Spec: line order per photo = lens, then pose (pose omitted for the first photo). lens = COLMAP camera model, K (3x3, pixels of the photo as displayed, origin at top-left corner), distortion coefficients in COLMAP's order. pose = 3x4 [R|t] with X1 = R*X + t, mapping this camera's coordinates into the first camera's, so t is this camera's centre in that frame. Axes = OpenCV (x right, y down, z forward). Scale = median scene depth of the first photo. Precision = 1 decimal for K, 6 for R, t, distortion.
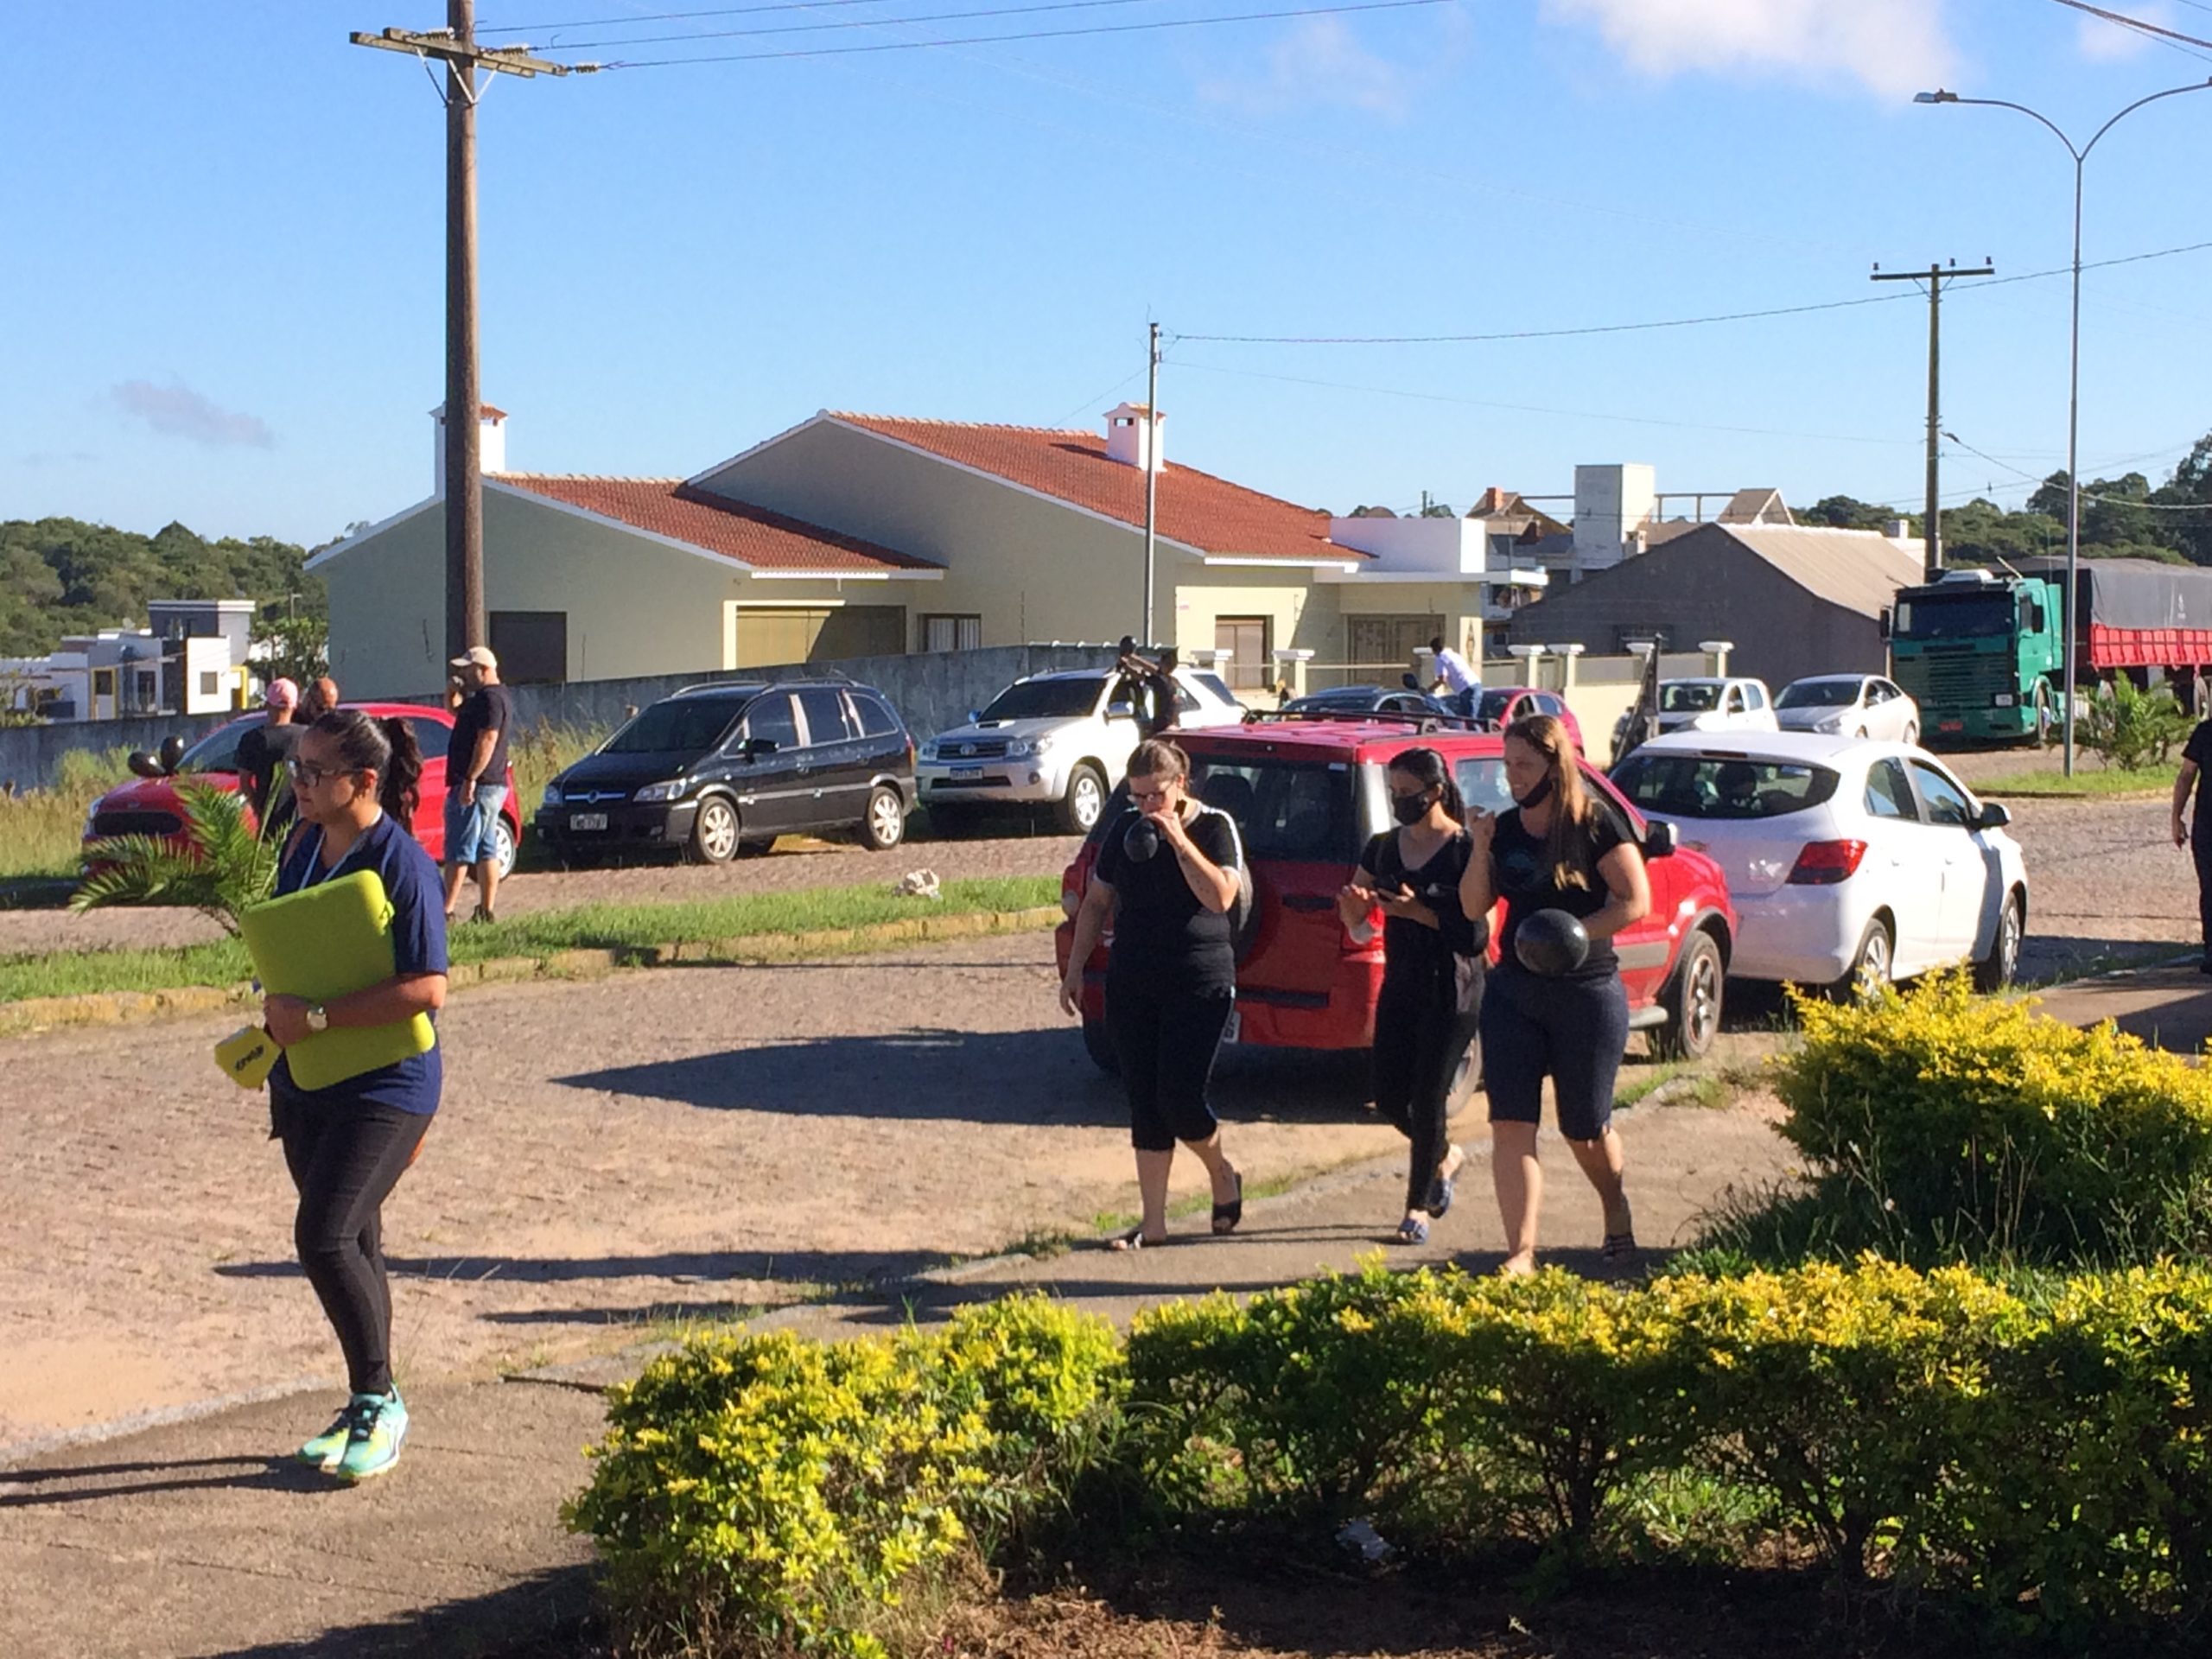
lens RADIAL K [[3747.7, 0, 1114.7], [0, 3747.7, 839.6], [0, 0, 1]] dist [0.113102, 0.000000]
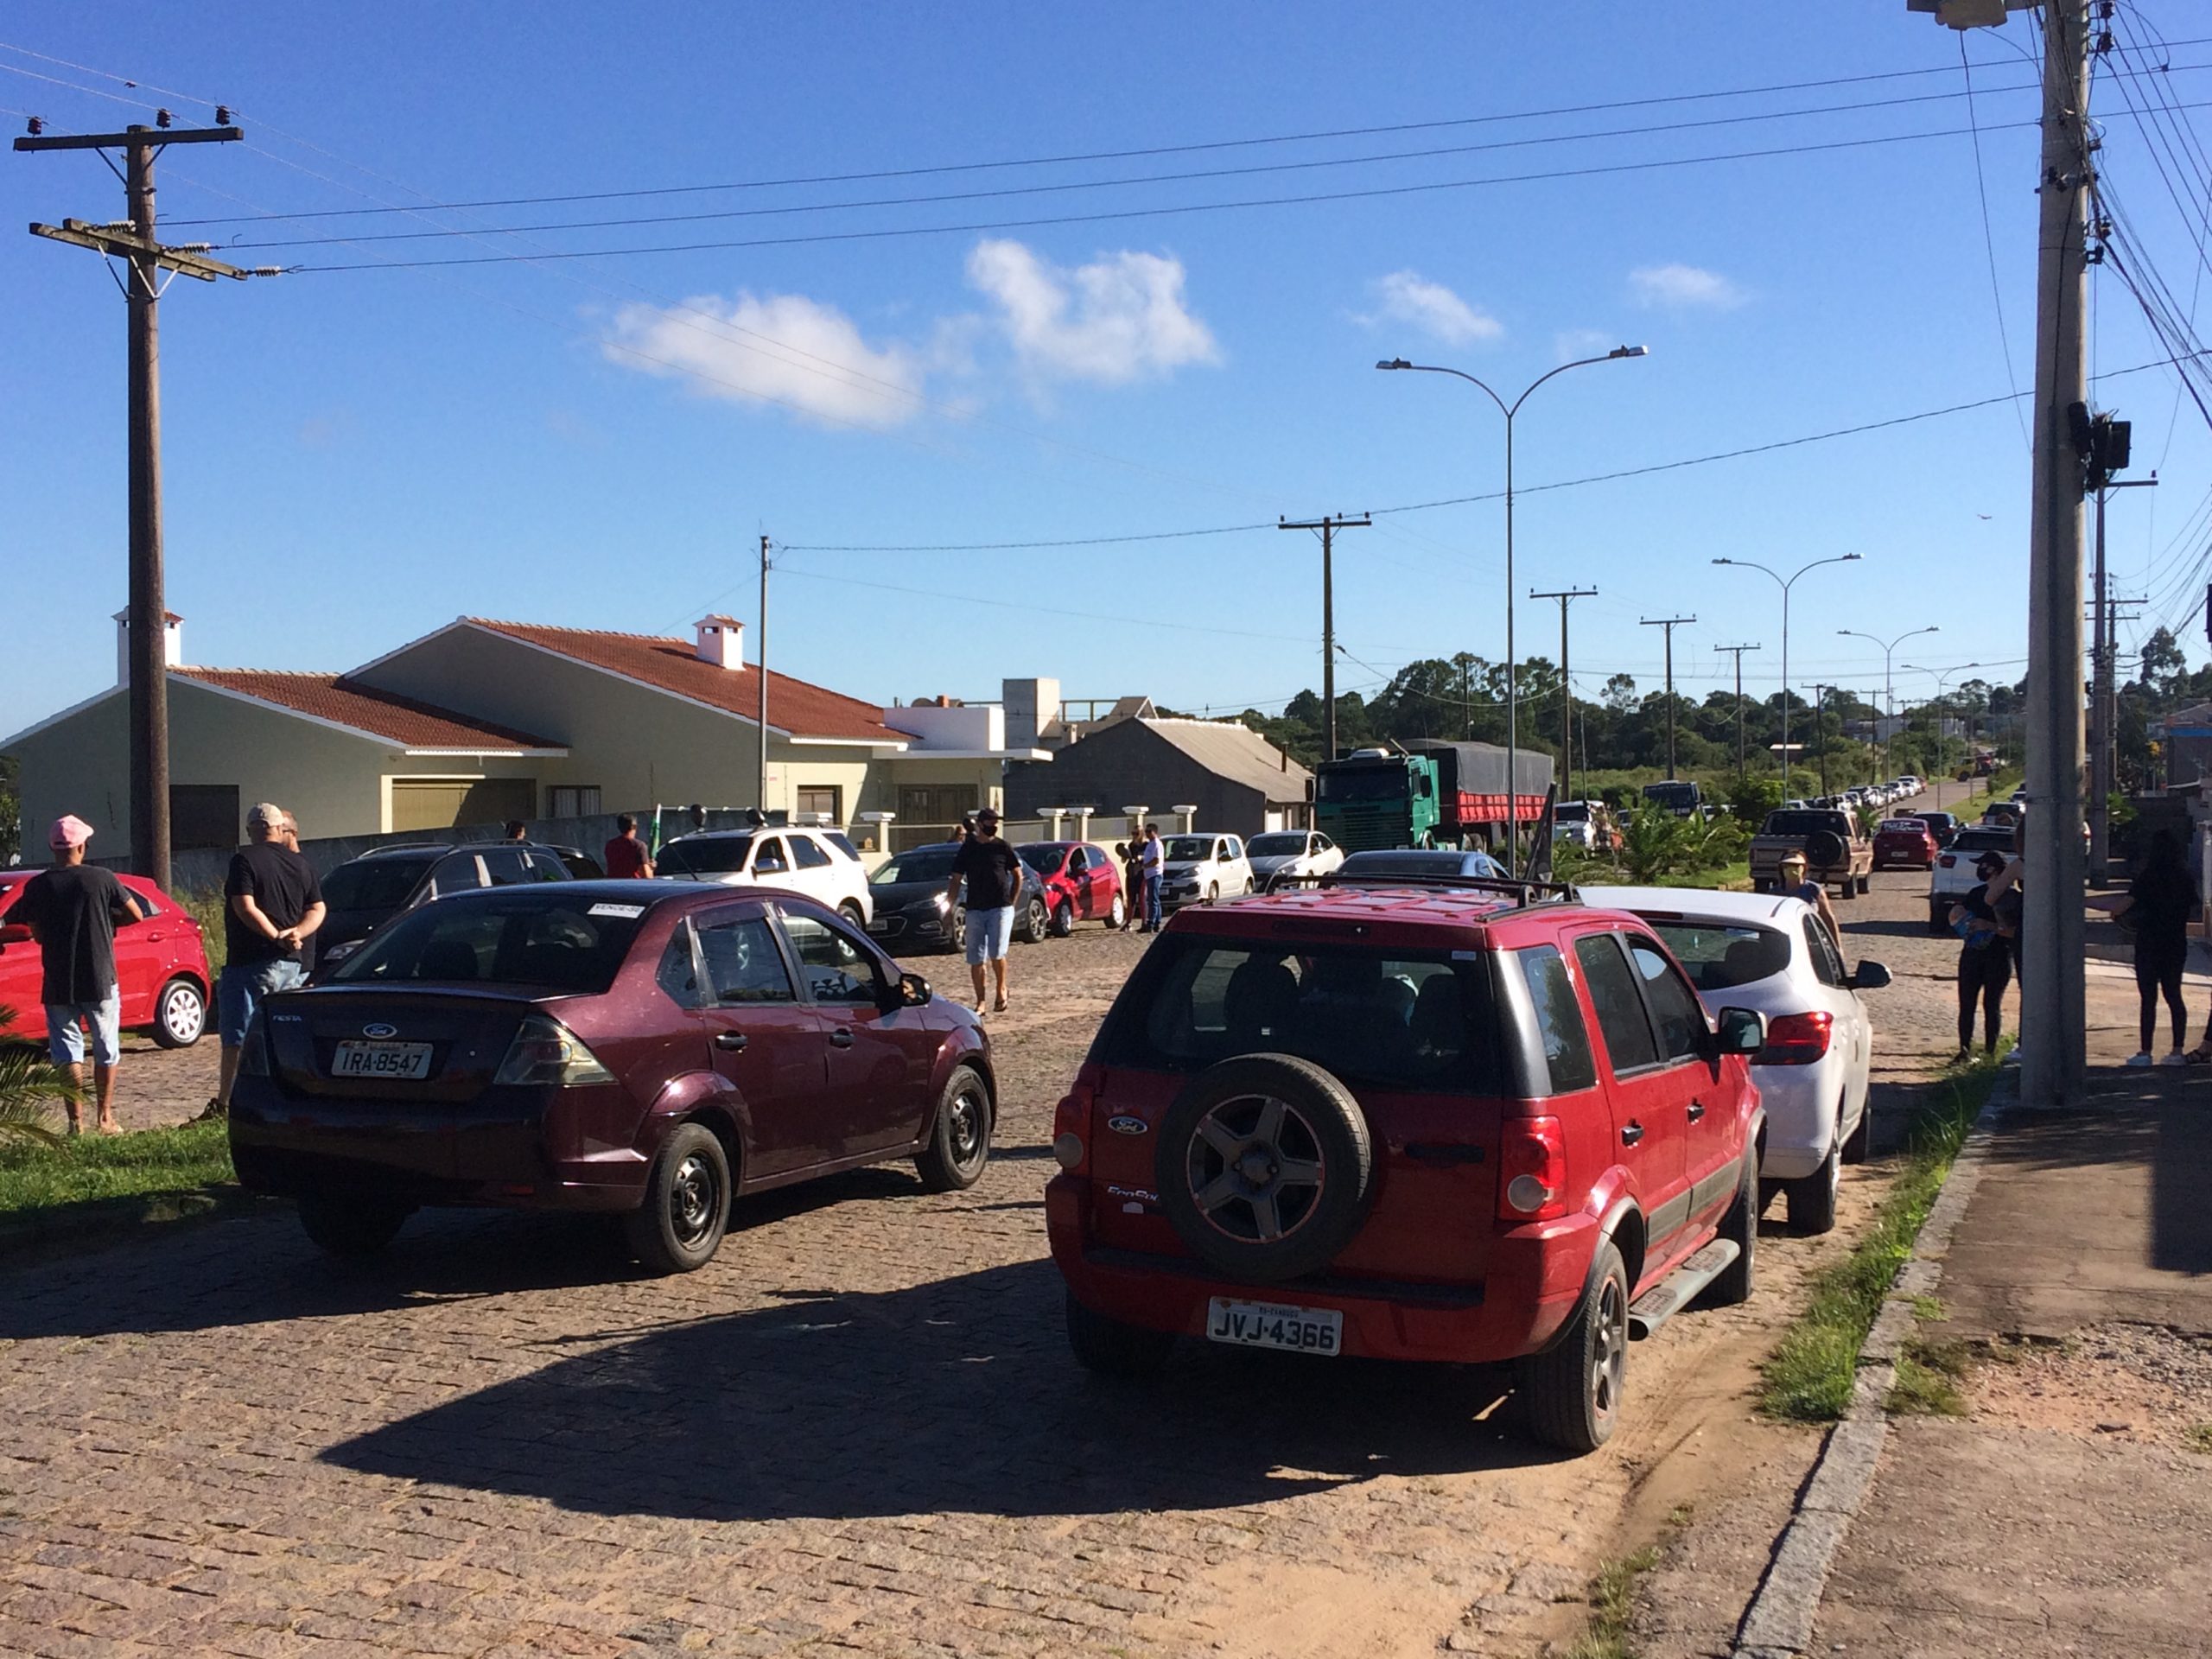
lens RADIAL K [[2652.9, 0, 1088.0], [0, 2652.9, 867.6], [0, 0, 1]] dist [0.088185, 0.000000]
pose [[0.985807, -0.011275, 0.167501, -0.024157], [0.016507, 0.999417, -0.029875, -0.005669], [-0.167067, 0.032216, 0.985419, 0.131031]]
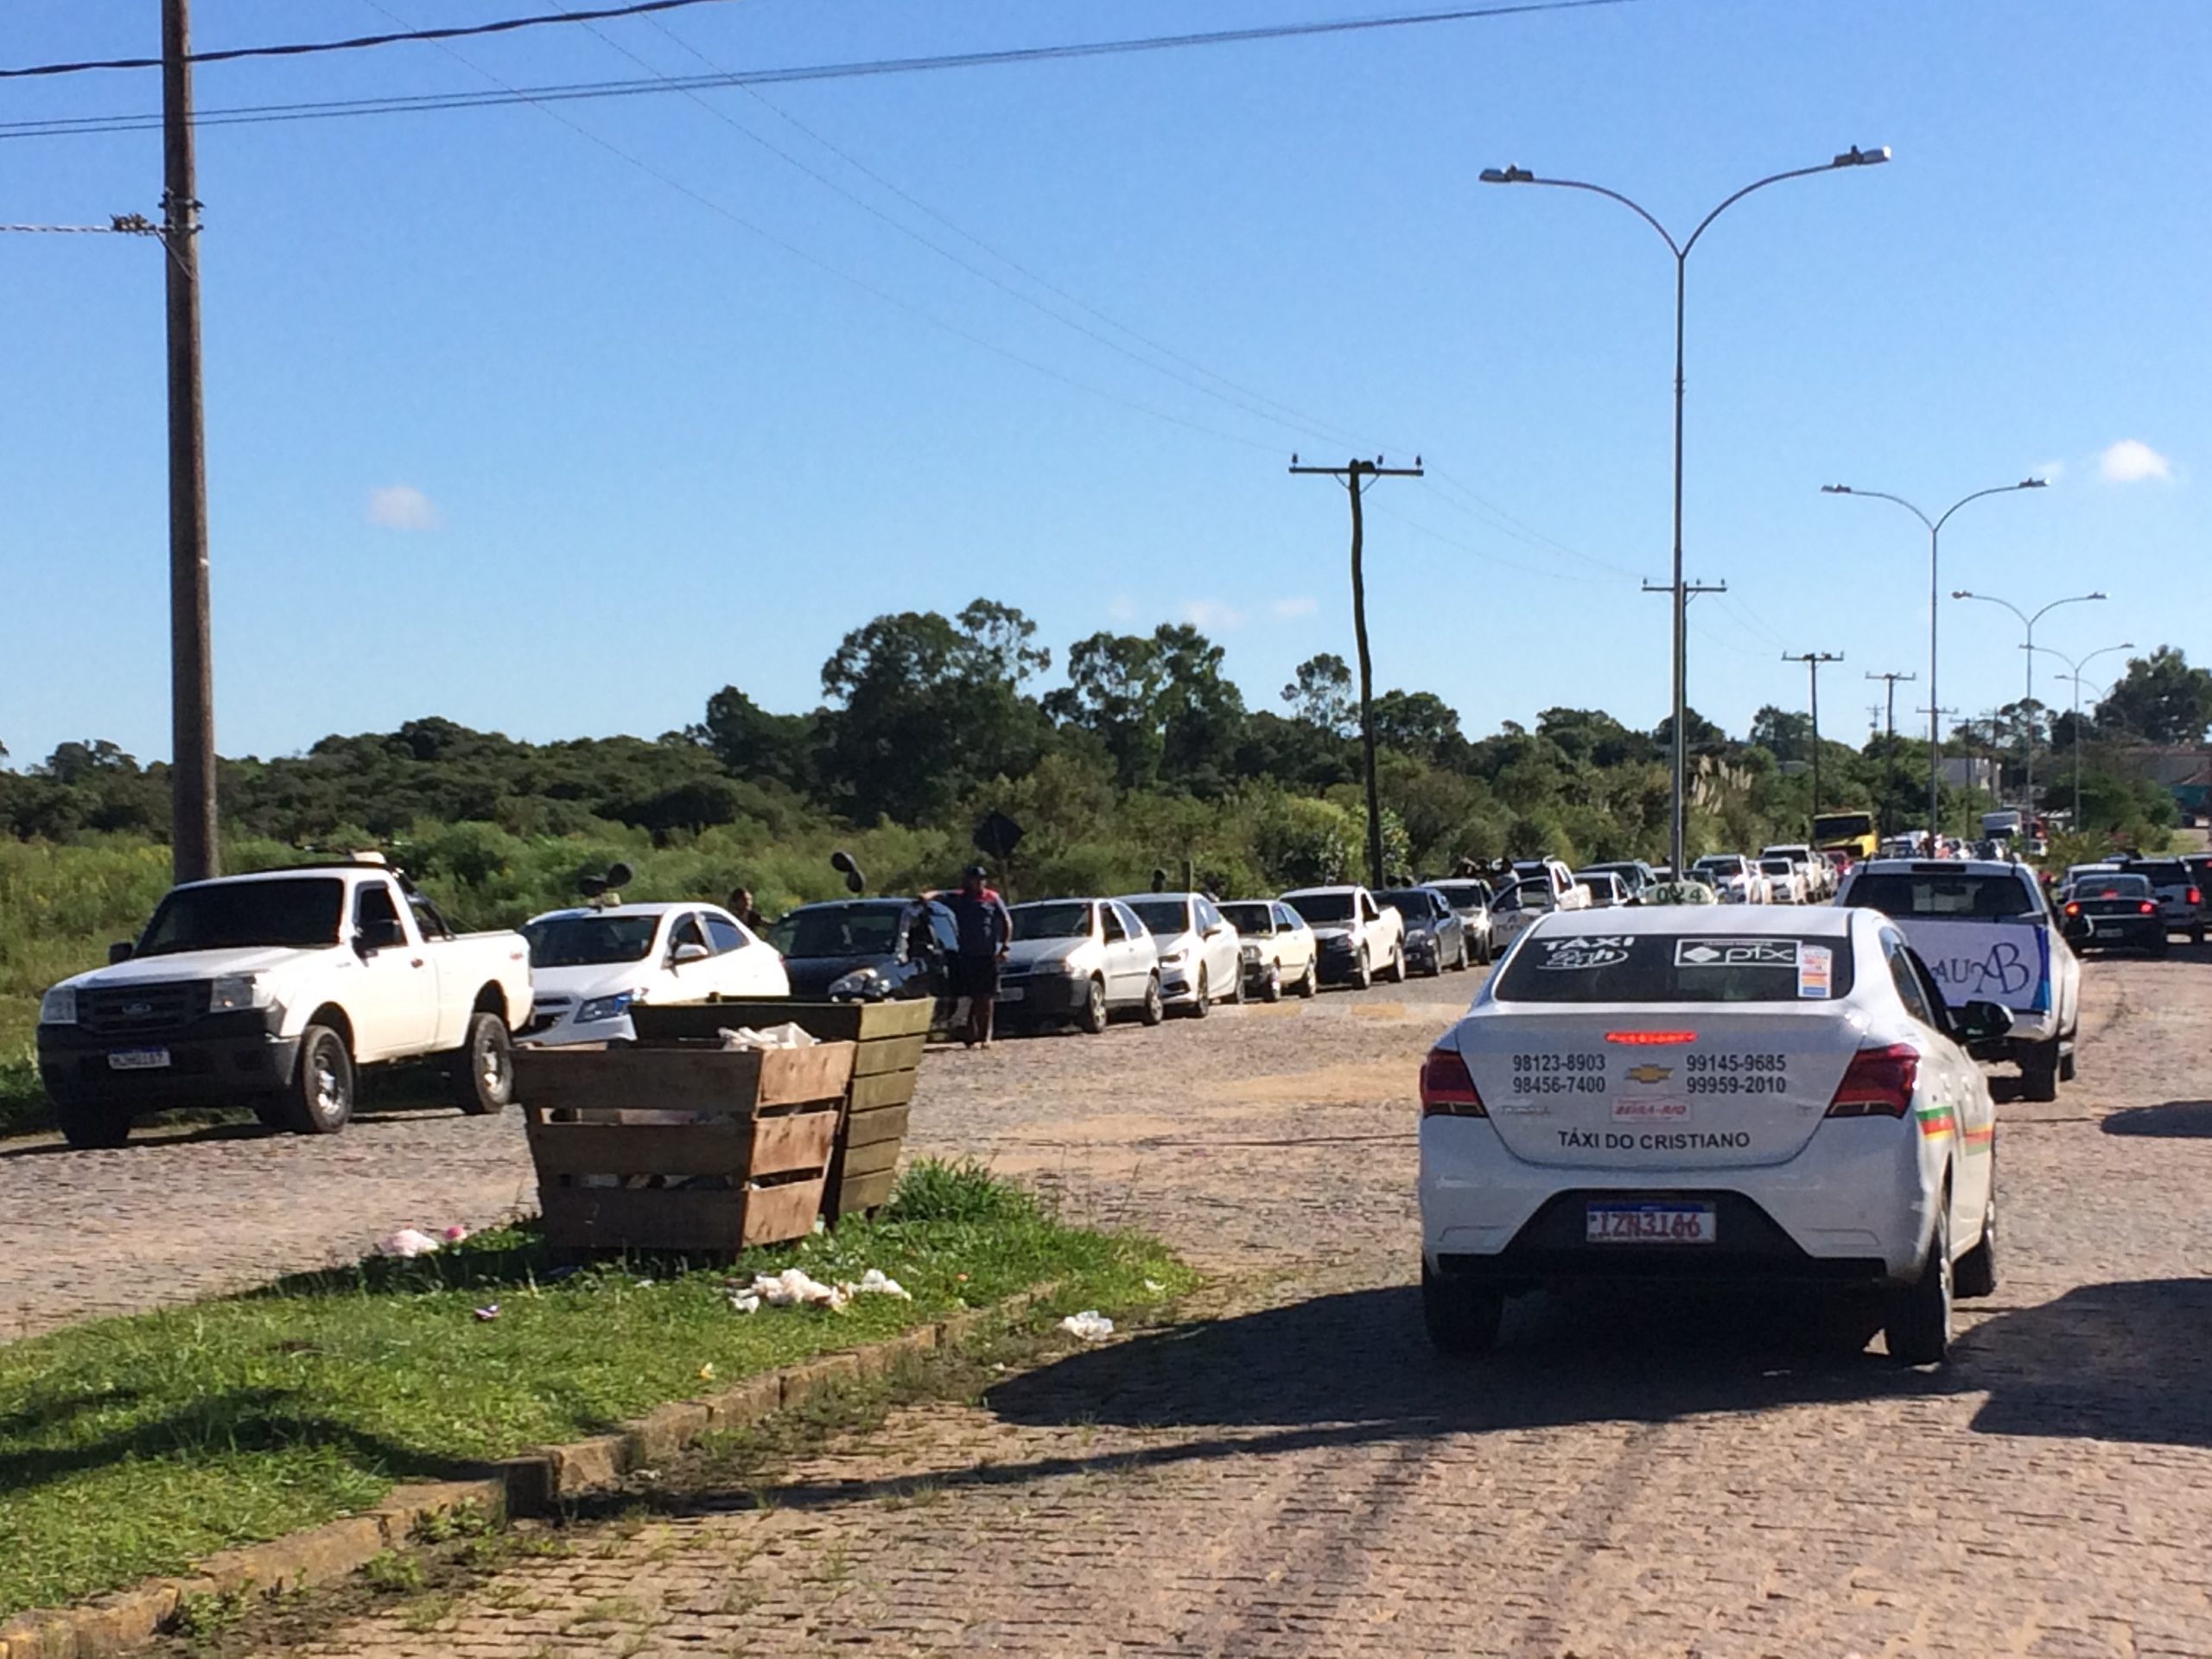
lens RADIAL K [[4251.1, 0, 1114.9], [0, 4251.1, 847.6], [0, 0, 1]] dist [0.033666, 0.000000]
pose [[0.962654, 0.003436, 0.270712, 0.888189], [0.015691, 0.997531, -0.068459, -0.092622], [-0.270278, 0.070150, 0.960223, 1.787444]]
